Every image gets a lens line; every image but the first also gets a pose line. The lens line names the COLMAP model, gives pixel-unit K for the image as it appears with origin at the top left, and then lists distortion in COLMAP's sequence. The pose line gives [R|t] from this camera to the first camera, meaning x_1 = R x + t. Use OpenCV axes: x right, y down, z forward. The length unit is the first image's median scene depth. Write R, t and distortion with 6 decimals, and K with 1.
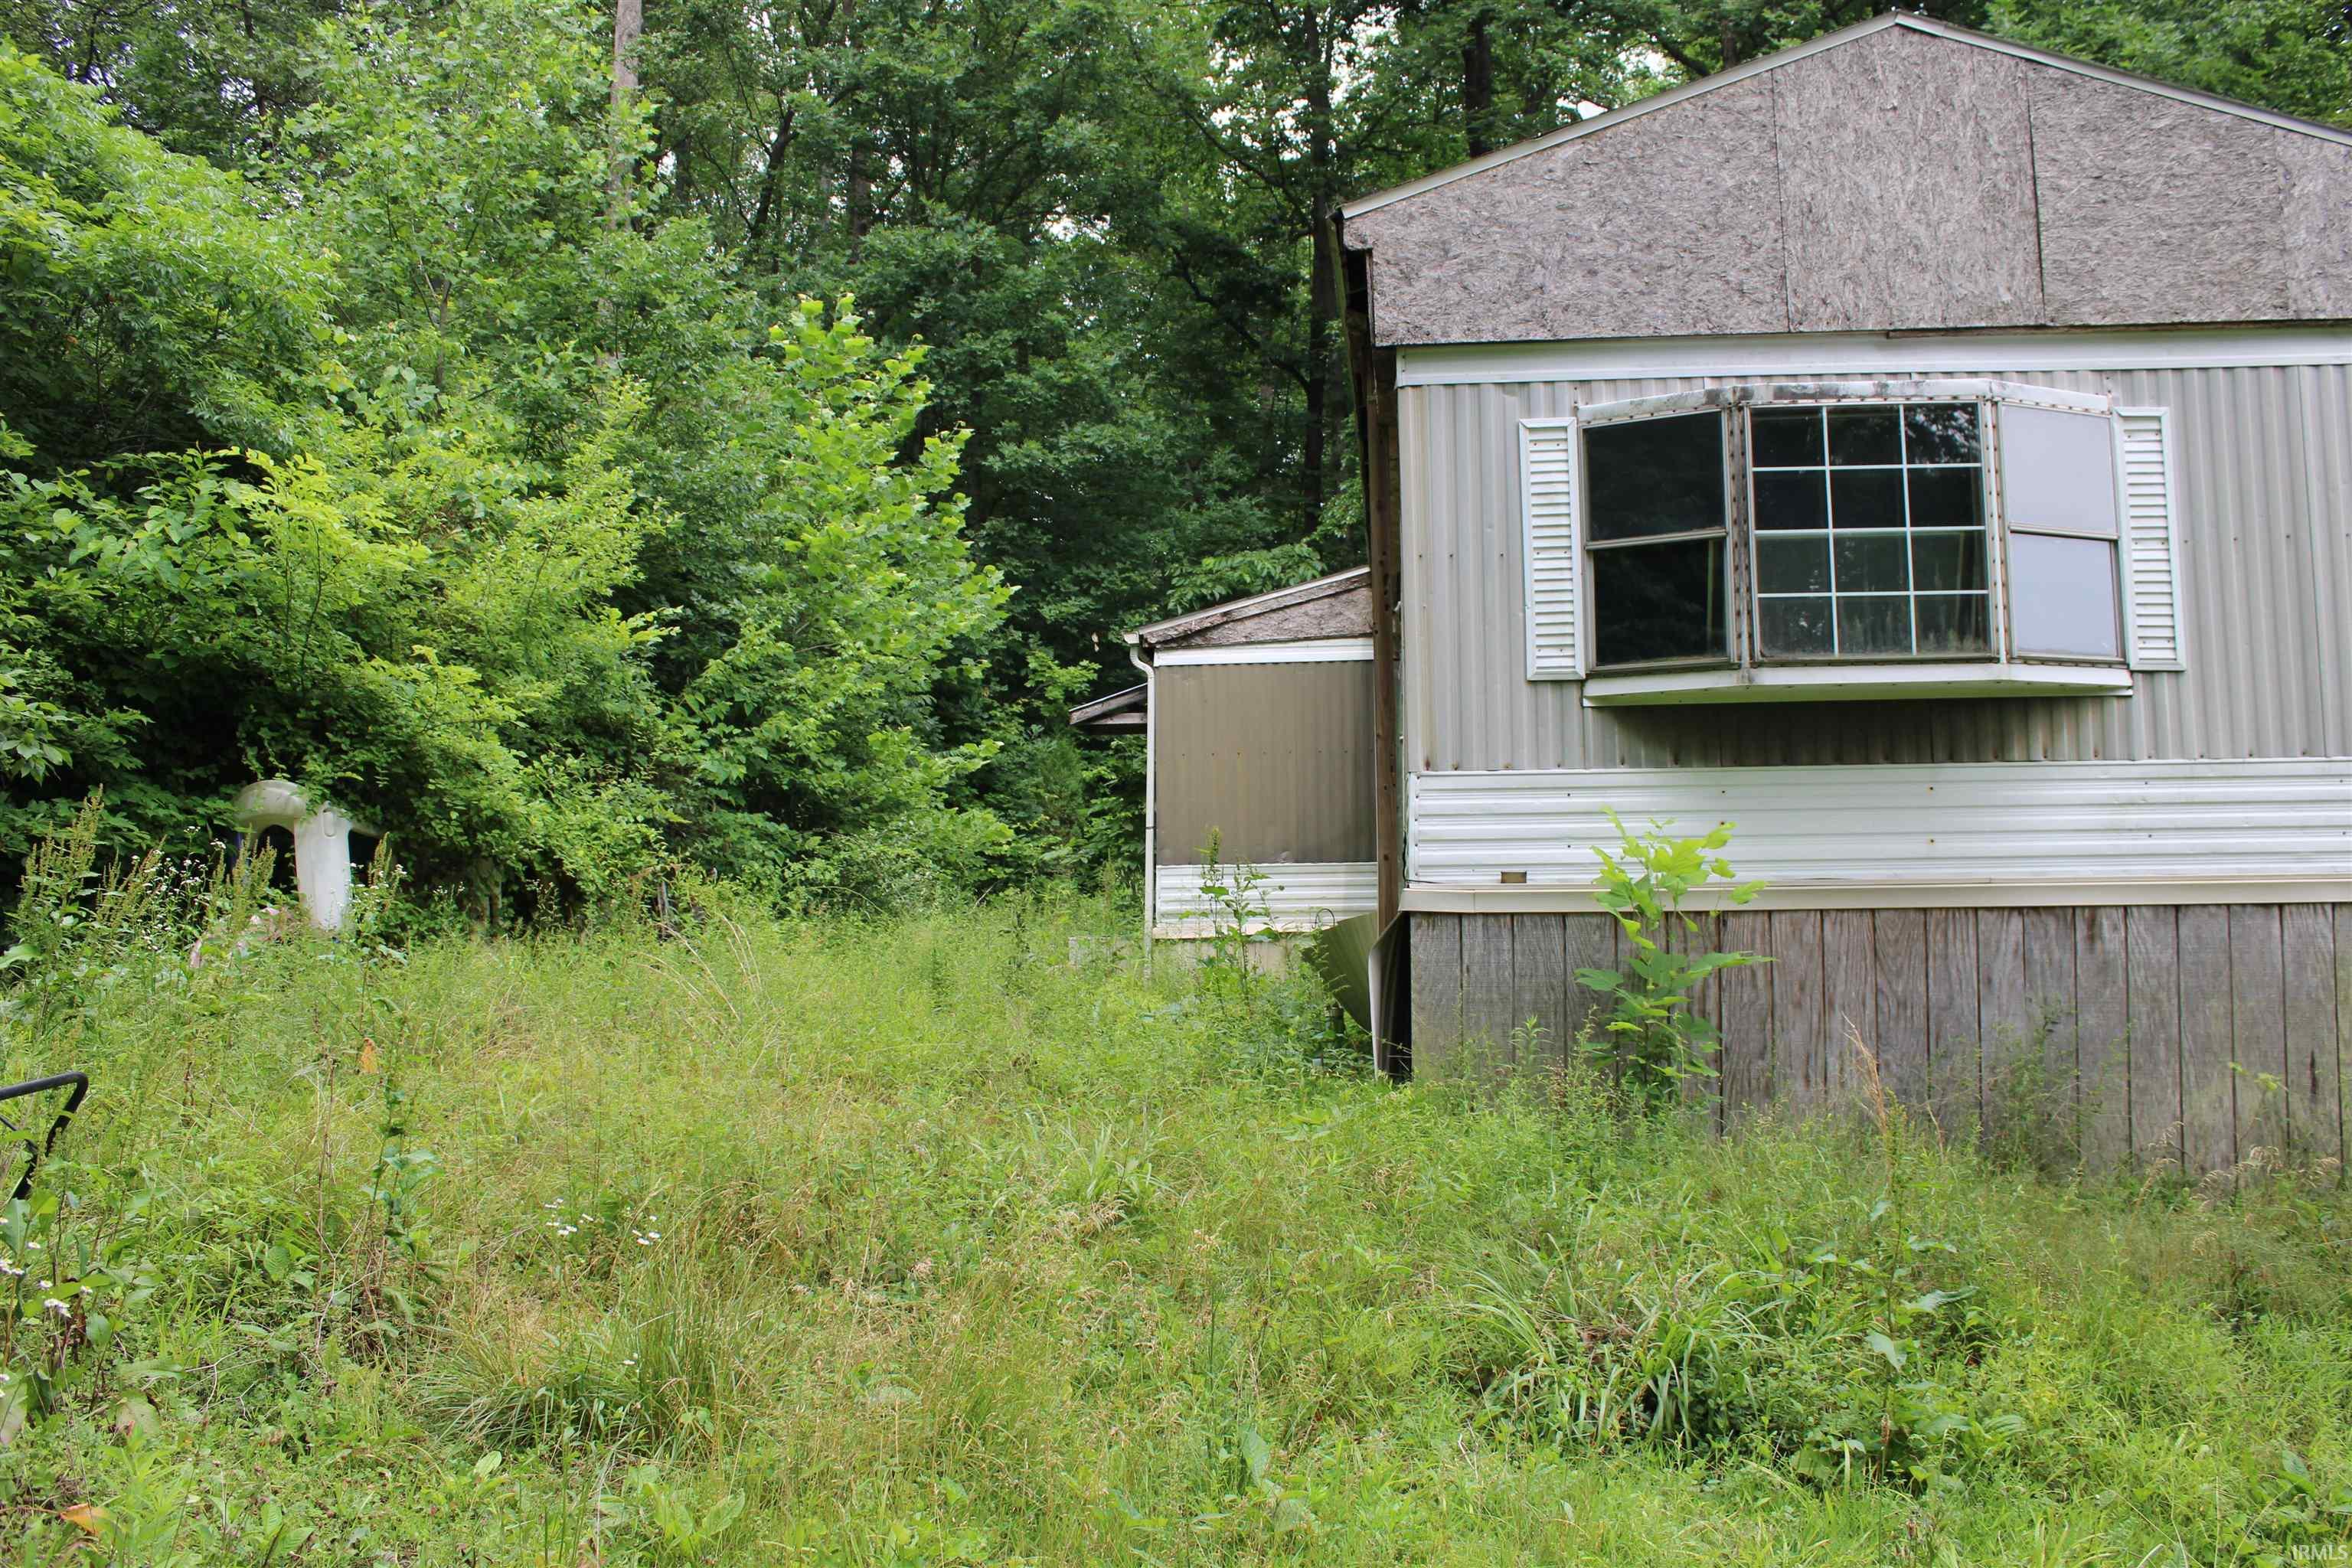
lens RADIAL K [[1983.8, 0, 1189.9], [0, 1983.8, 794.2], [0, 0, 1]] dist [-0.169092, 0.163067]
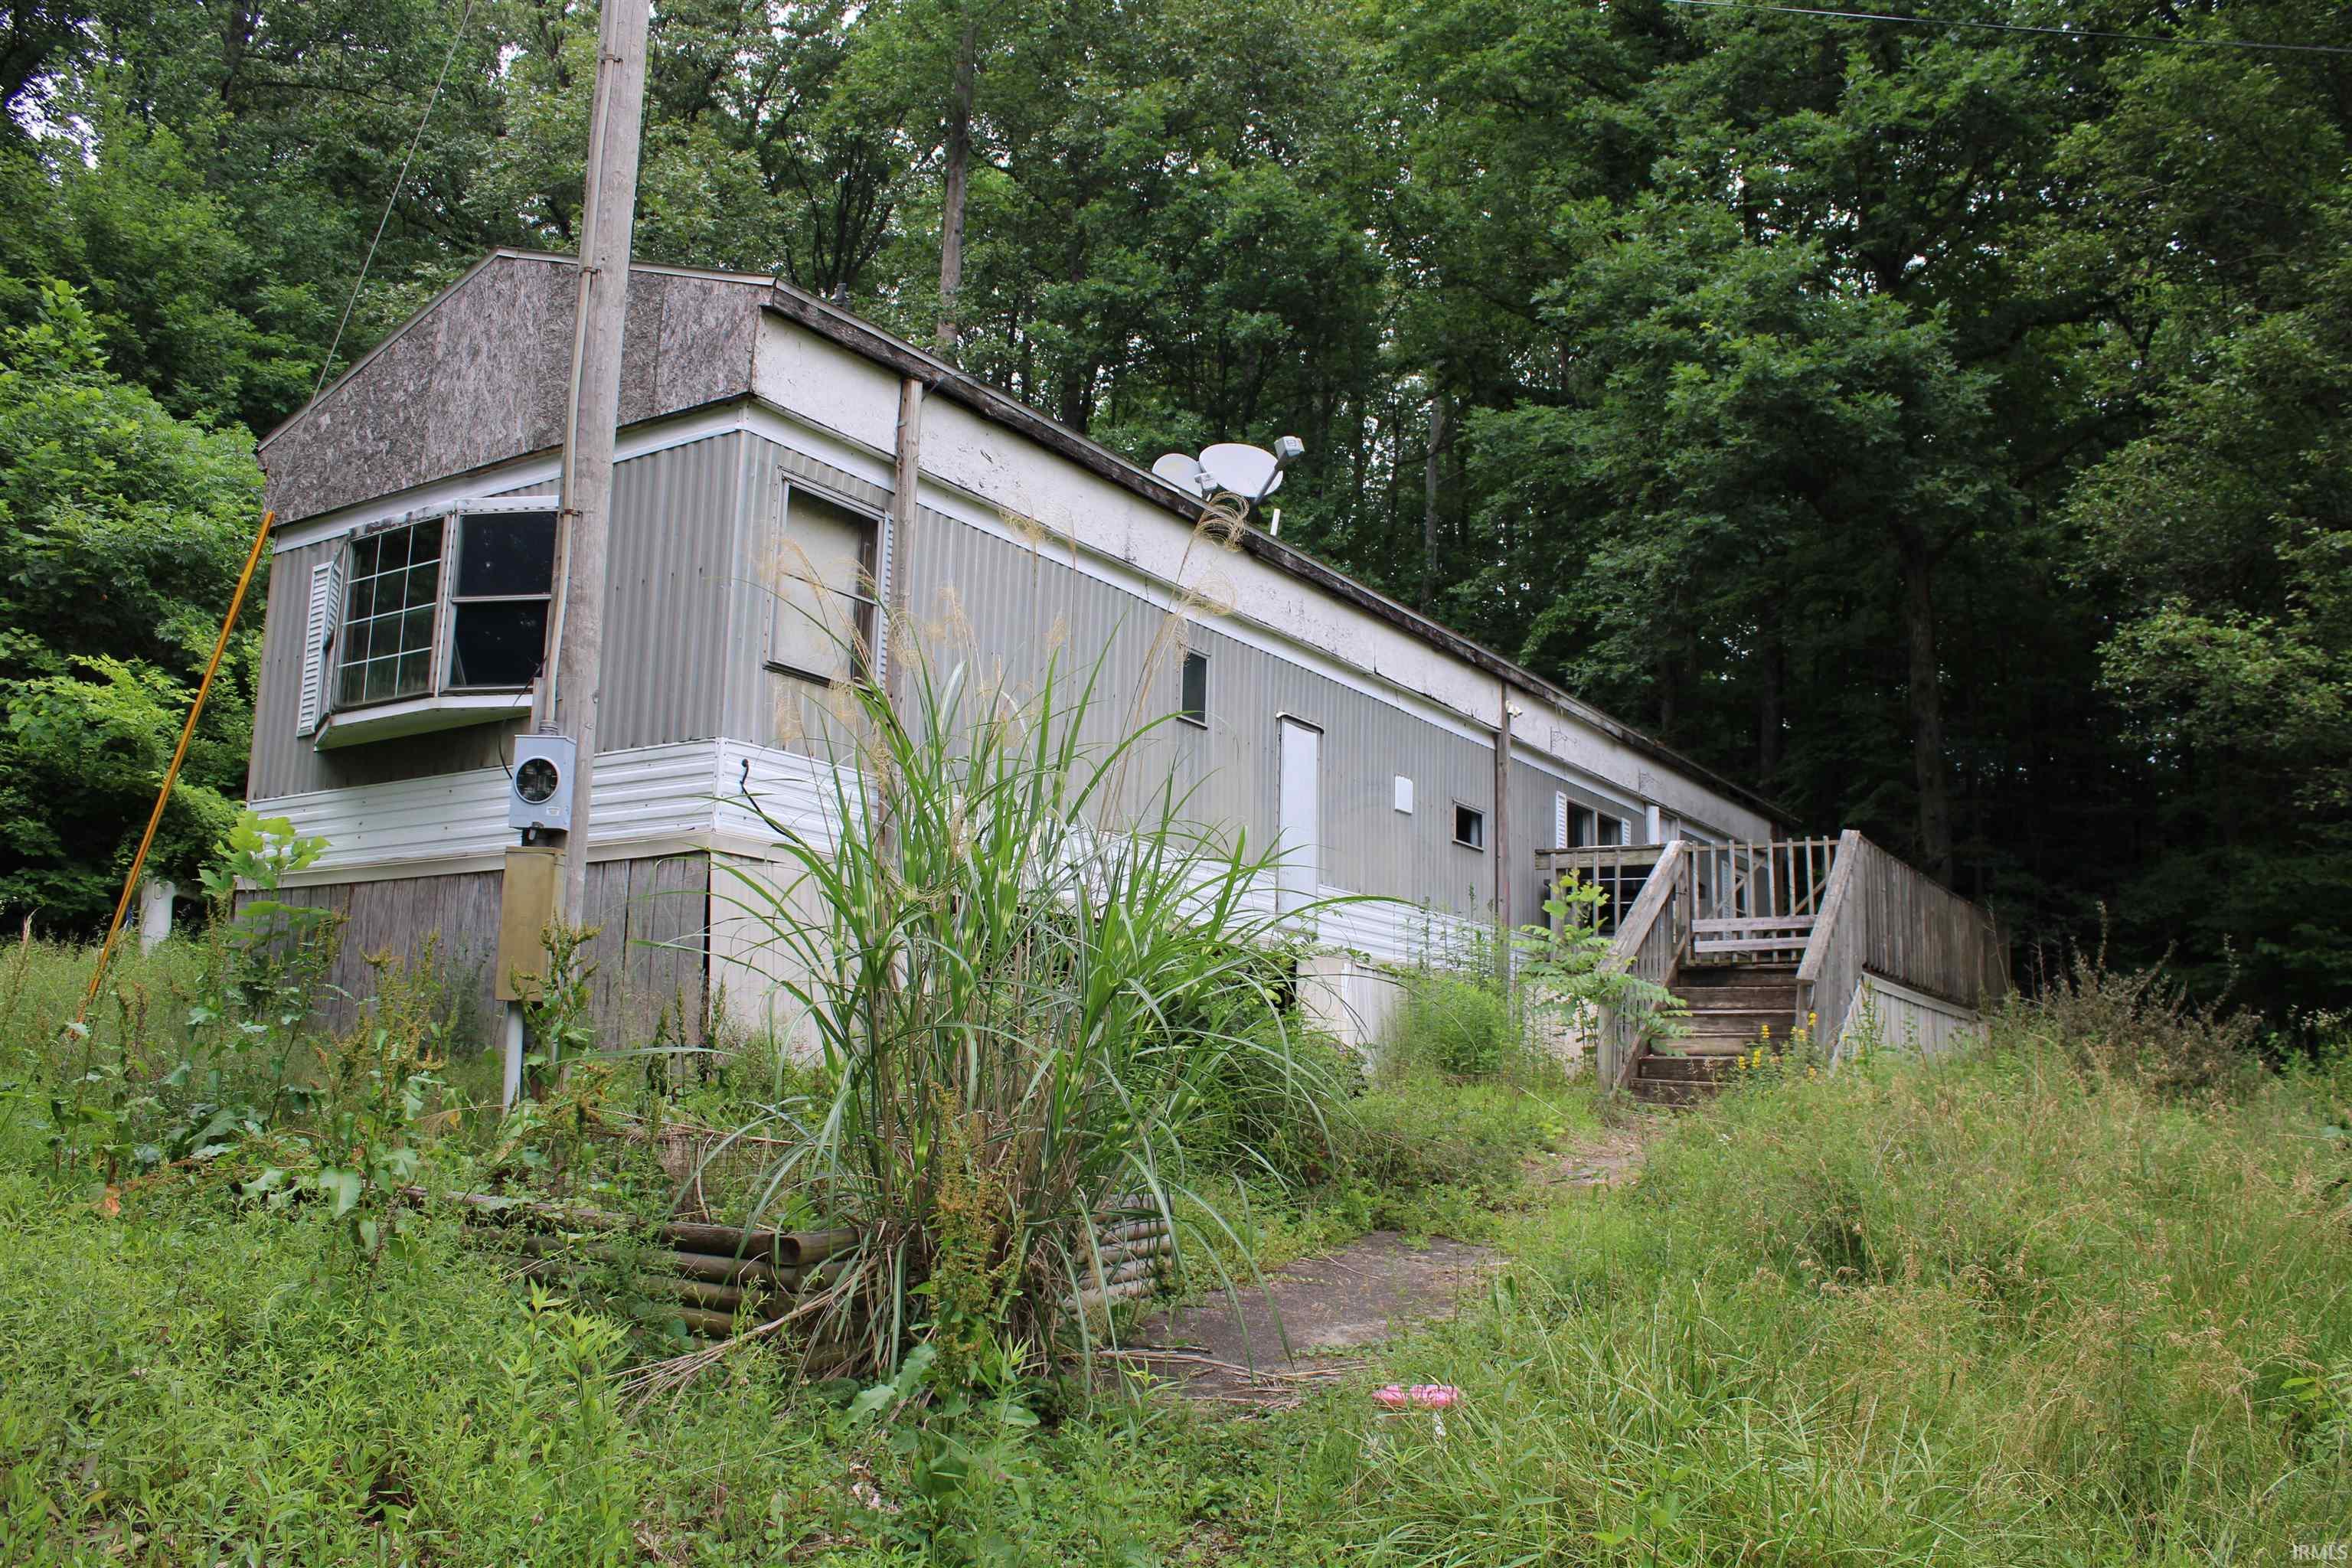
lens RADIAL K [[1983.8, 0, 1189.9], [0, 1983.8, 794.2], [0, 0, 1]] dist [-0.169092, 0.163067]
pose [[0.895321, -0.055470, -0.441955, 1.495868], [0.018156, 0.995935, -0.088221, 0.134440], [0.445052, 0.070962, 0.892689, -0.015794]]
